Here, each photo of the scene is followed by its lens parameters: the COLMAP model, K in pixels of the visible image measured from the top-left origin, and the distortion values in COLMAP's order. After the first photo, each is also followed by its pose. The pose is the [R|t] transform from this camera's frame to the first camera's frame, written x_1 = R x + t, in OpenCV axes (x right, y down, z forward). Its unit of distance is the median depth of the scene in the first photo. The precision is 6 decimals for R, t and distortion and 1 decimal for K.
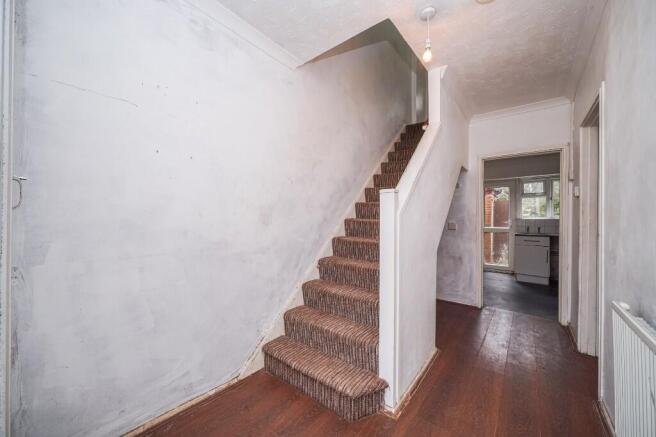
lens RADIAL K [[247.2, 0, 325.9], [0, 247.2, 217.5], [0, 0, 1]] dist [0.002392, 0.000108]
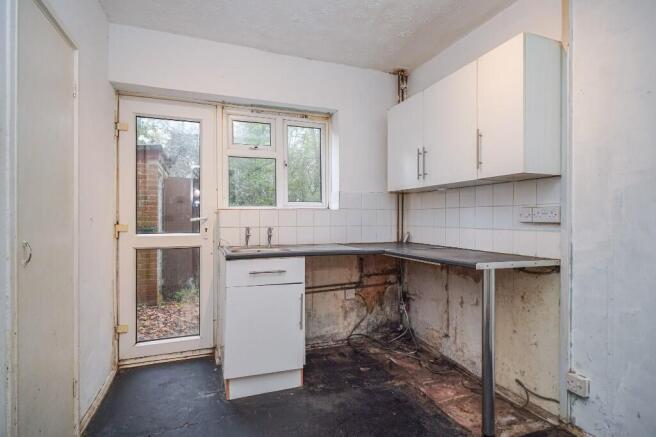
lens RADIAL K [[329.9, 0, 323.3], [0, 329.9, 220.0], [0, 0, 1]] dist [0.002013, 0.000165]
pose [[0.496657, -0.004540, 0.867935, 0.368891], [0.004784, 0.999985, 0.002493, 0.017536], [-0.867934, 0.002914, 0.496671, 0.546602]]
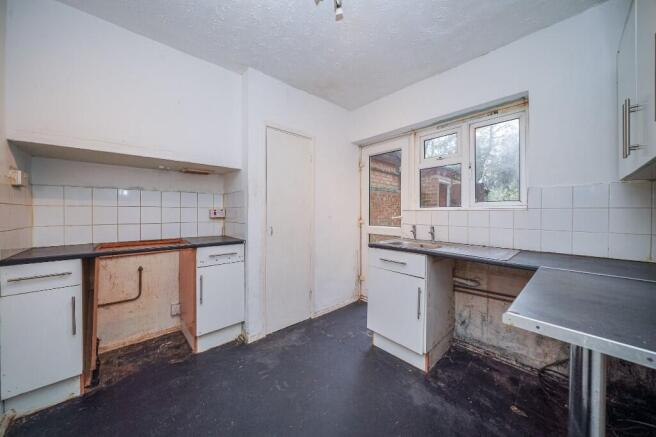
lens RADIAL K [[228.0, 0, 326.1], [0, 228.0, 212.8], [0, 0, 1]] dist [0.001580, 0.000067]
pose [[0.990332, 0.000257, -0.138719, 0.589160], [-0.000086, 0.999999, 0.001238, 0.007455], [0.138719, -0.001215, 0.990331, 0.457381]]
